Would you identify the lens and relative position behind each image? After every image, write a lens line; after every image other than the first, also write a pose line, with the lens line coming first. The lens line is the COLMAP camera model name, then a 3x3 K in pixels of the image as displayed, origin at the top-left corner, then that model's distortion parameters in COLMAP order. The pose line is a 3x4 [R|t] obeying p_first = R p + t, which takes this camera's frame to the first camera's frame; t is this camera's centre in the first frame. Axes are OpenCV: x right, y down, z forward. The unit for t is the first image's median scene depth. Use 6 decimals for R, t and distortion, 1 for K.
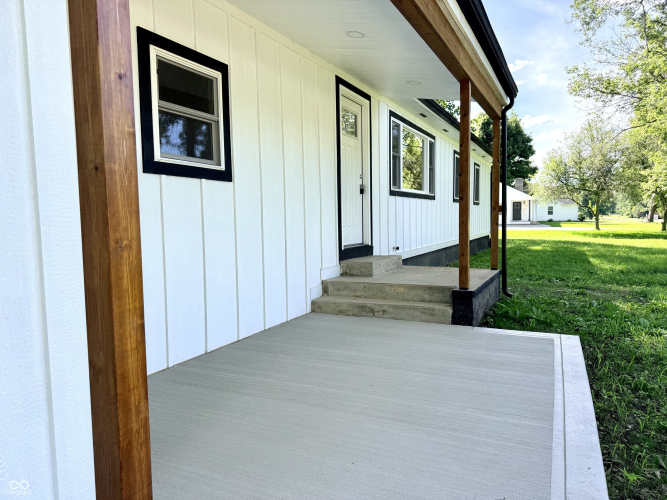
lens RADIAL K [[469.7, 0, 333.0], [0, 469.7, 246.1], [0, 0, 1]] dist [0.090088, -0.117779]
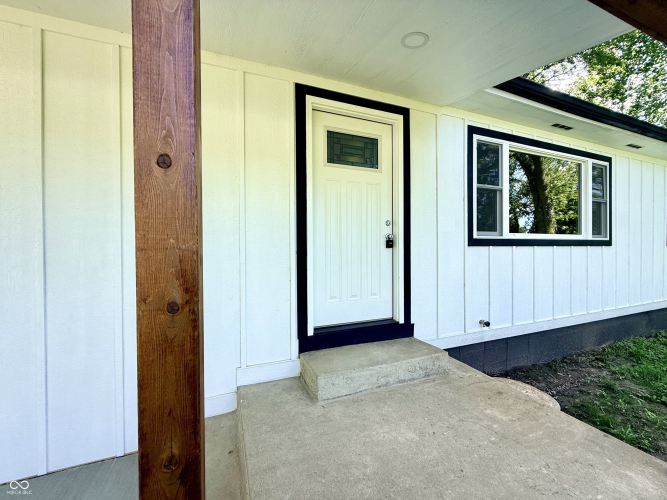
lens RADIAL K [[265.4, 0, 333.5], [0, 265.4, 250.0], [0, 0, 1]] dist [0.001468, -0.000002]
pose [[0.741770, 0.007360, -0.670614, 0.237507], [-0.043651, 0.998349, -0.037327, -0.080214], [0.669232, 0.056961, 0.740867, 0.586400]]
